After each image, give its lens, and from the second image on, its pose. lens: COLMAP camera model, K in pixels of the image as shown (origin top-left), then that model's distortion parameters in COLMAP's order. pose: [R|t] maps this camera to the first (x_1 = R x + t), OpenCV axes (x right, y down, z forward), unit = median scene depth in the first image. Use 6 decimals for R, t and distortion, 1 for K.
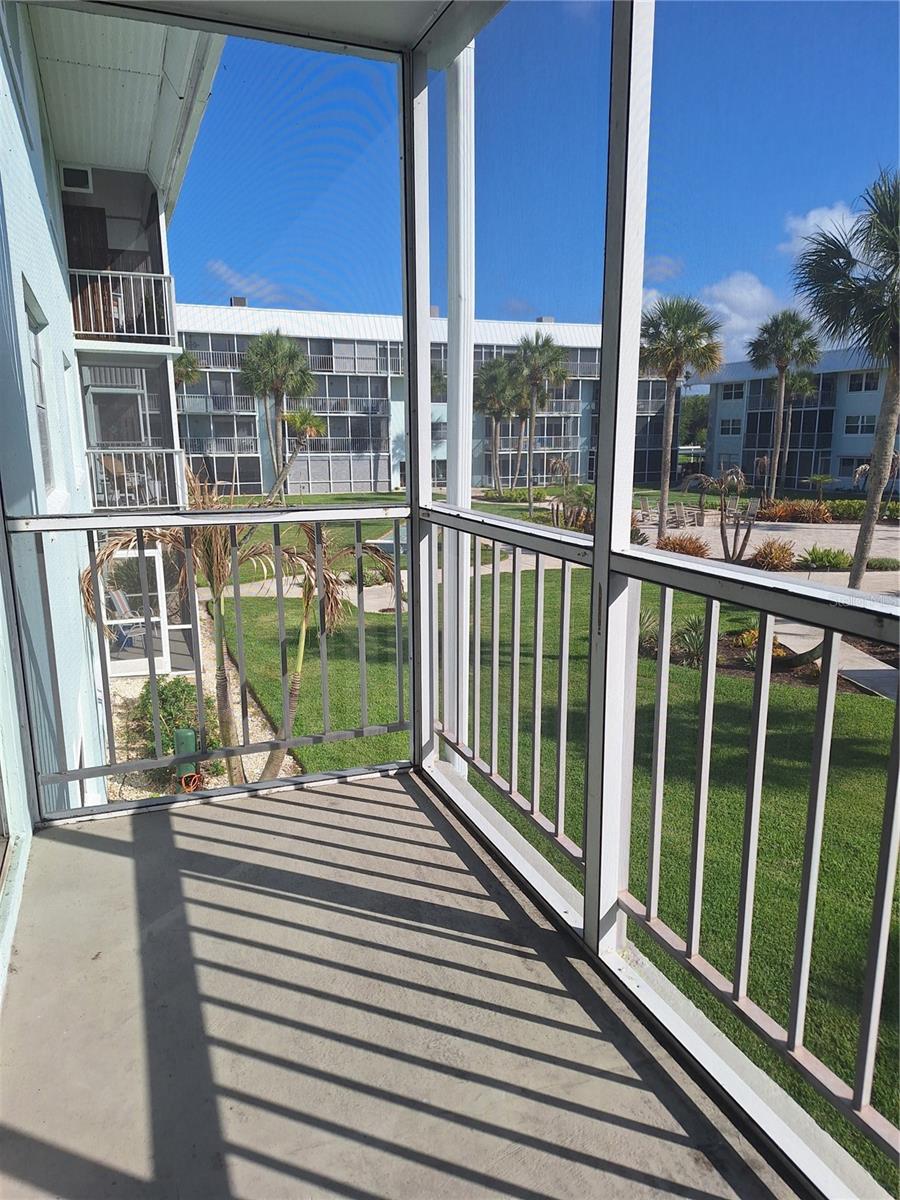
lens RADIAL K [[846.9, 0, 445.5], [0, 846.9, 594.2], [0, 0, 1]] dist [0.039230, -0.042496]
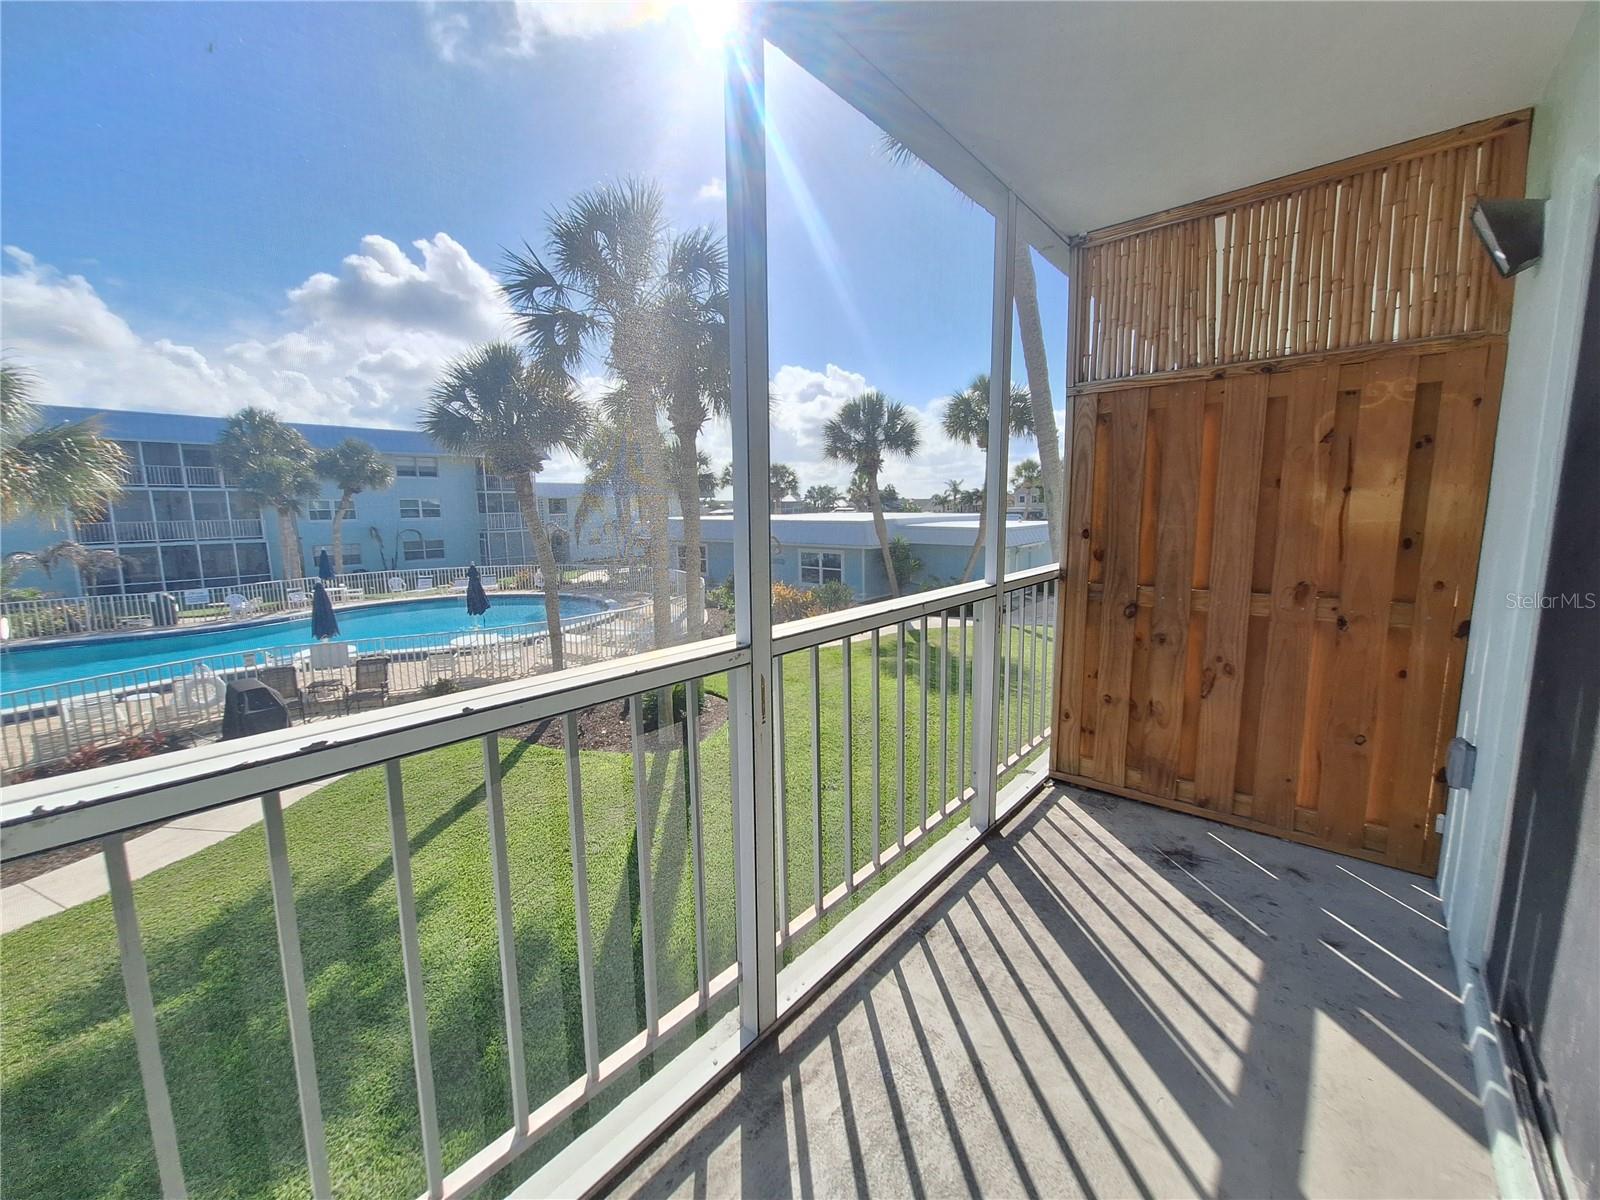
lens RADIAL K [[630.3, 0, 815.1], [0, 630.3, 600.1], [0, 0, 1]] dist [-0.007926, 0.000009]
pose [[-0.464905, -0.114946, 0.877867, -0.530611], [0.211365, 0.948456, 0.236125, -0.268599], [-0.859760, 0.295327, -0.416646, 1.314012]]
